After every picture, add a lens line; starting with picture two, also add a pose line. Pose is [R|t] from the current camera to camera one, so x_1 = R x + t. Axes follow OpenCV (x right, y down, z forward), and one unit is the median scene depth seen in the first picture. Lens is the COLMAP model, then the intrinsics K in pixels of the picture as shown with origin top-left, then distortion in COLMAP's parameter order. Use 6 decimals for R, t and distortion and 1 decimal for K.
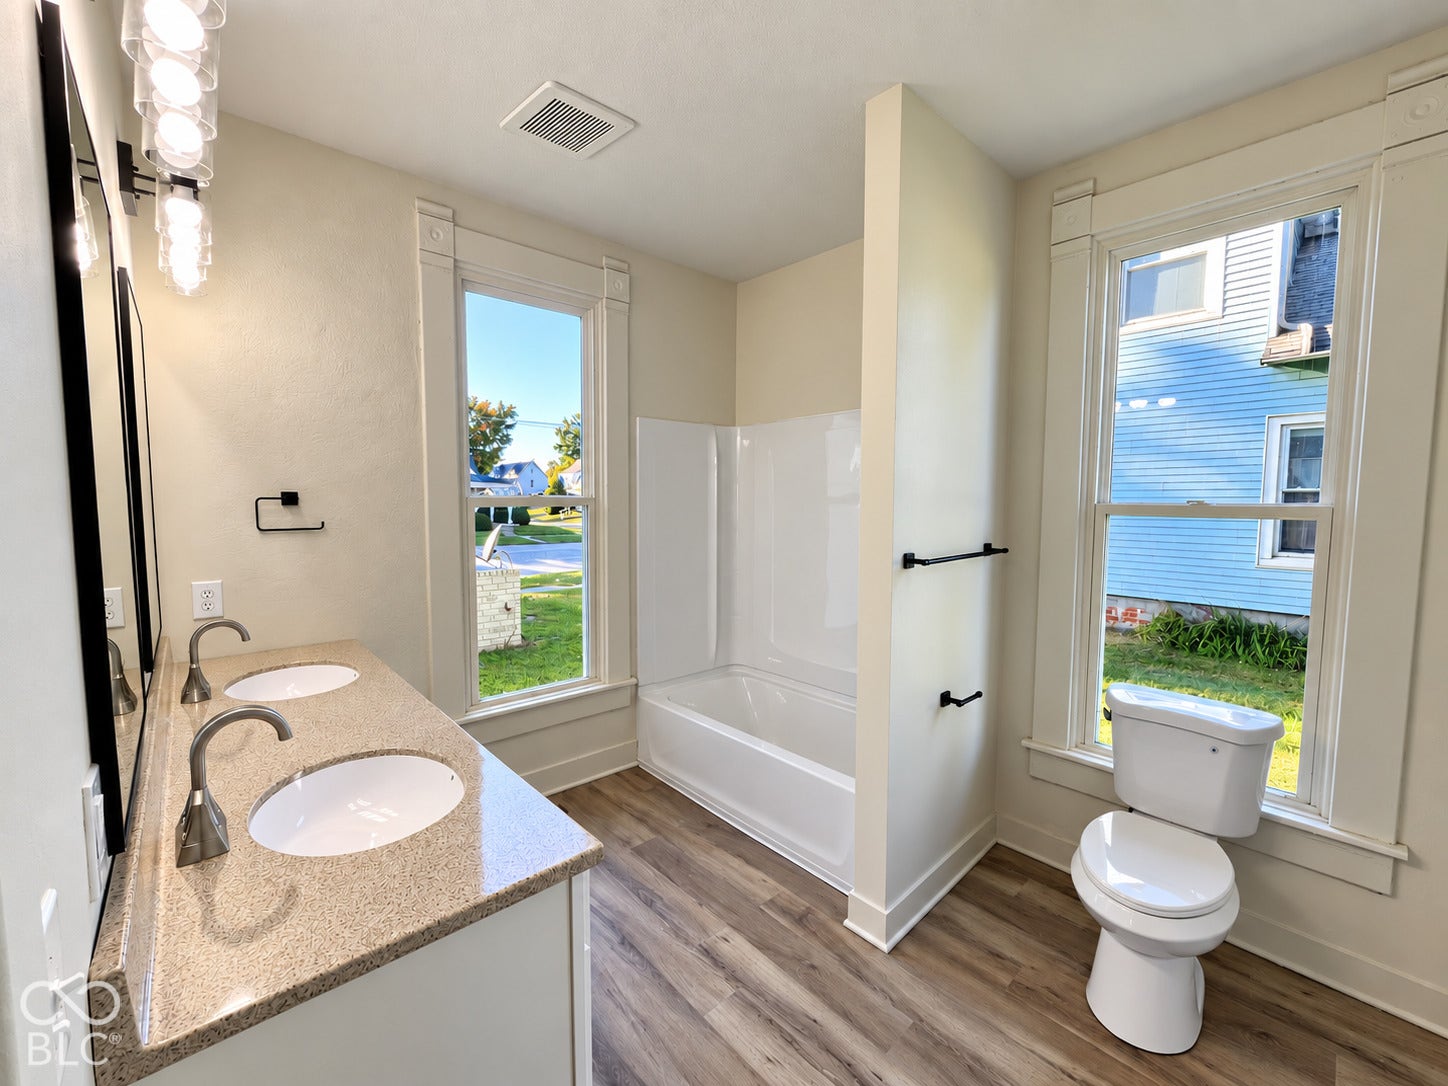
lens RADIAL K [[587.6, 0, 712.8], [0, 587.6, 541.0], [0, 0, 1]] dist [-0.000429, 0.000314]
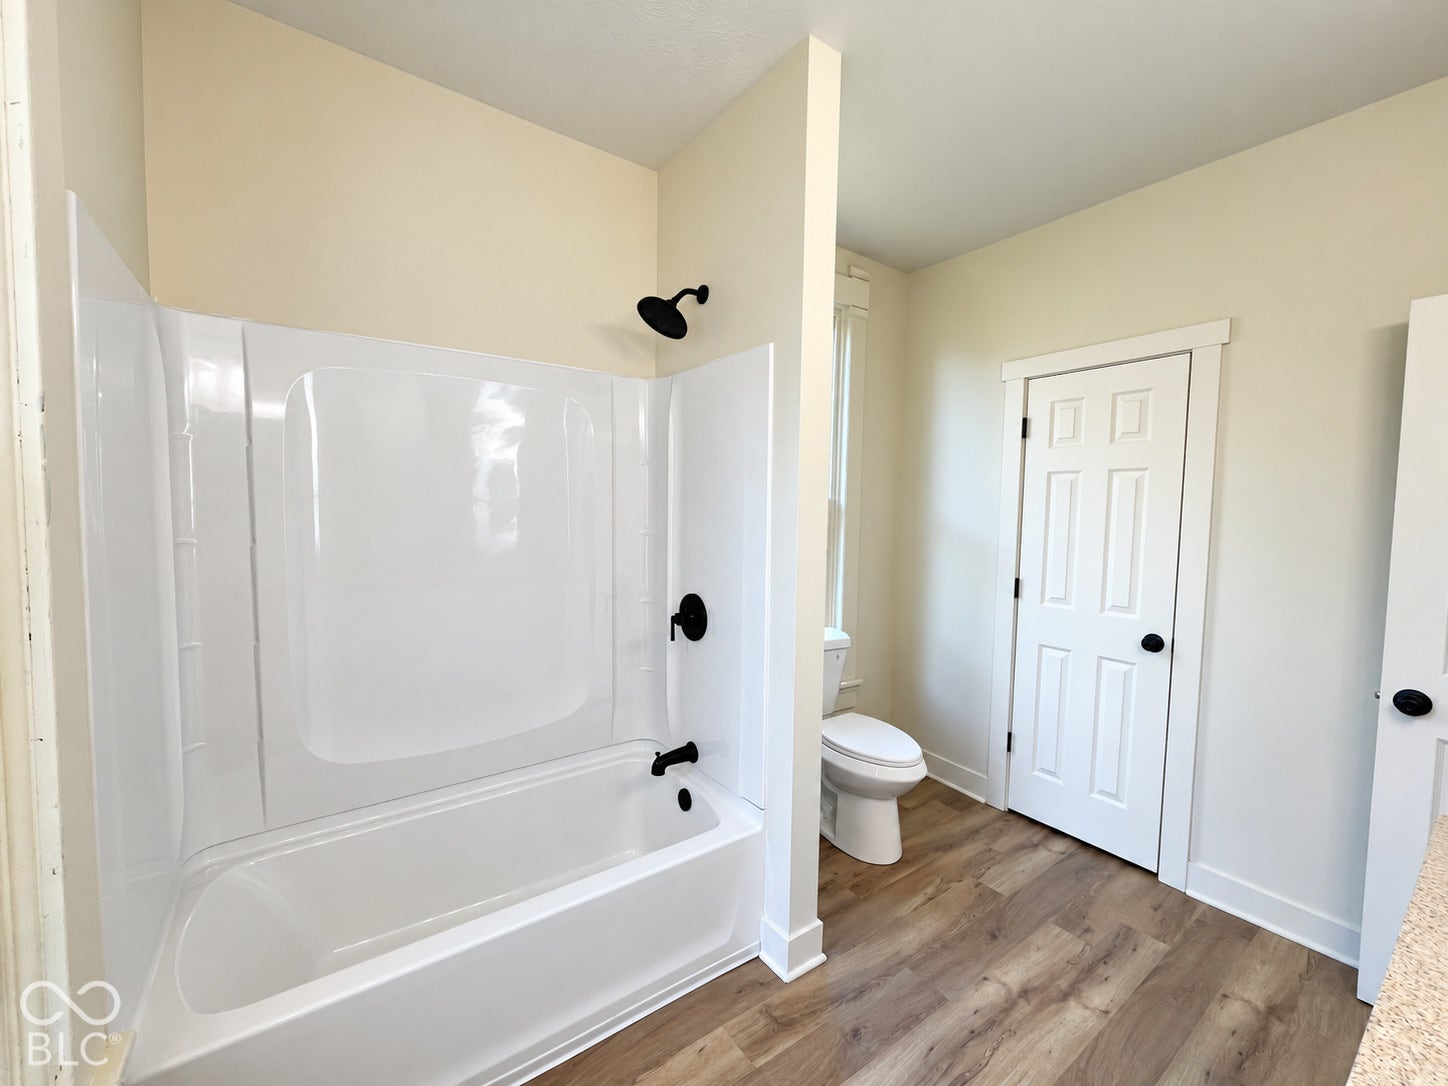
lens RADIAL K [[587.6, 0, 720.5], [0, 587.6, 544.2], [0, 0, 1]] dist [-0.000429, 0.000314]
pose [[0.112628, -0.057242, 0.991987, -0.634288], [0.059258, 0.996949, 0.050801, -0.031758], [-0.991869, 0.053061, 0.115677, 1.026606]]
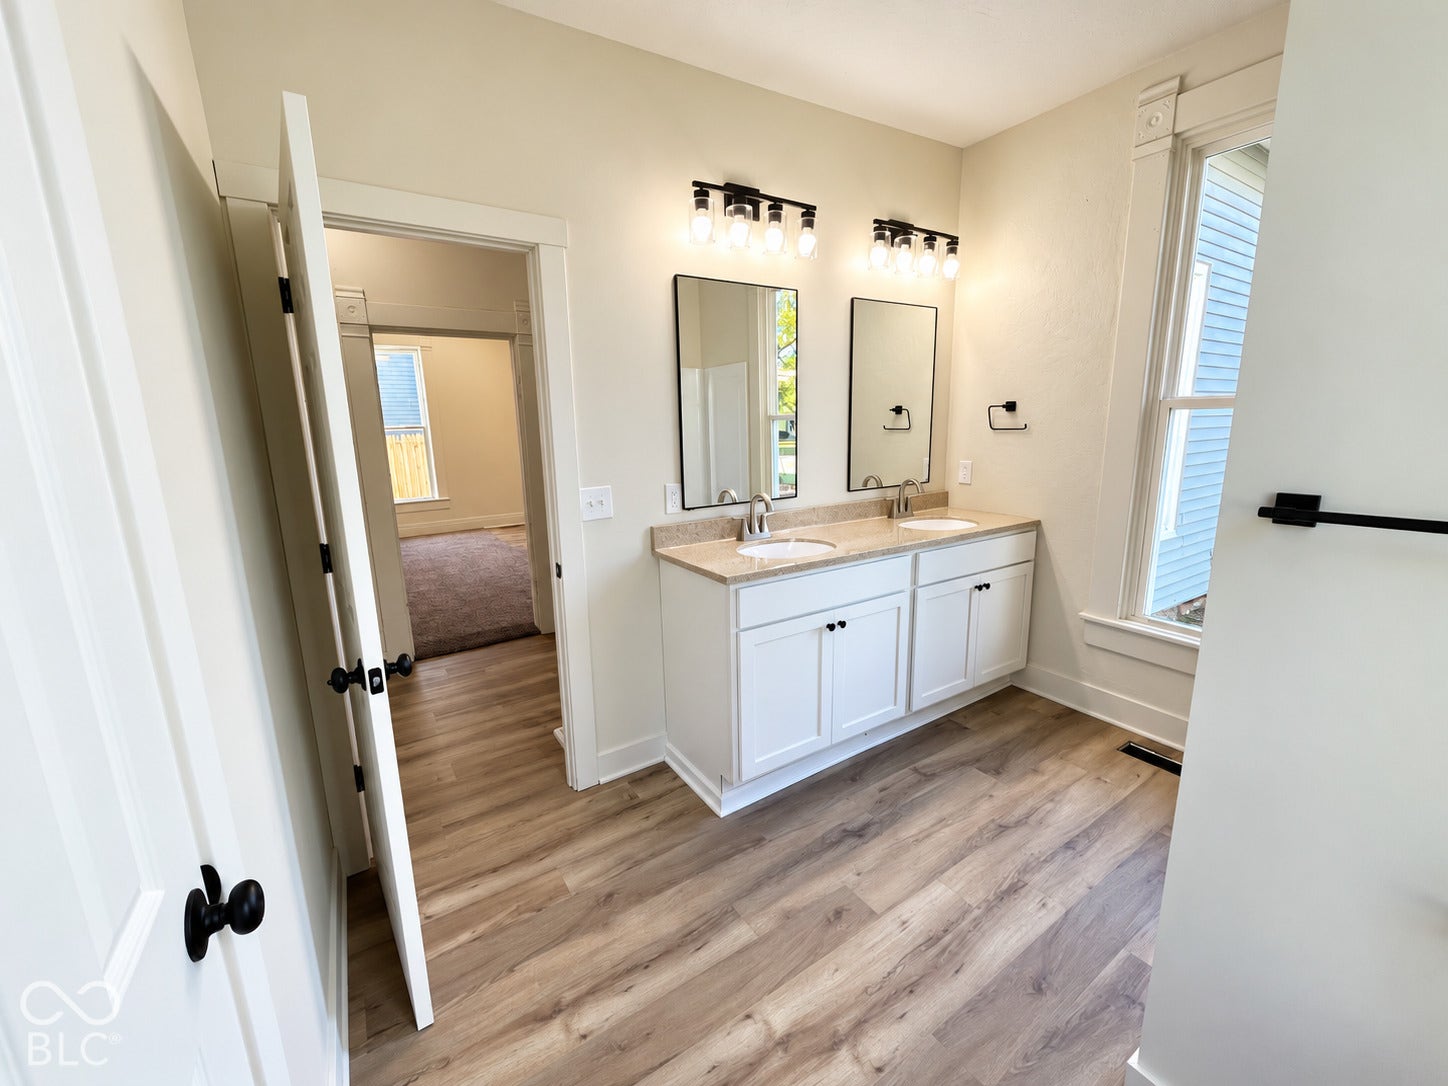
lens RADIAL K [[587.6, 0, 722.0], [0, 587.6, 543.6], [0, 0, 1]] dist [-0.000429, 0.000314]
pose [[-0.157386, 0.201821, -0.966694, 0.867040], [-0.057919, 0.975323, 0.213052, -0.013981], [0.985837, 0.089522, -0.141813, 0.615363]]
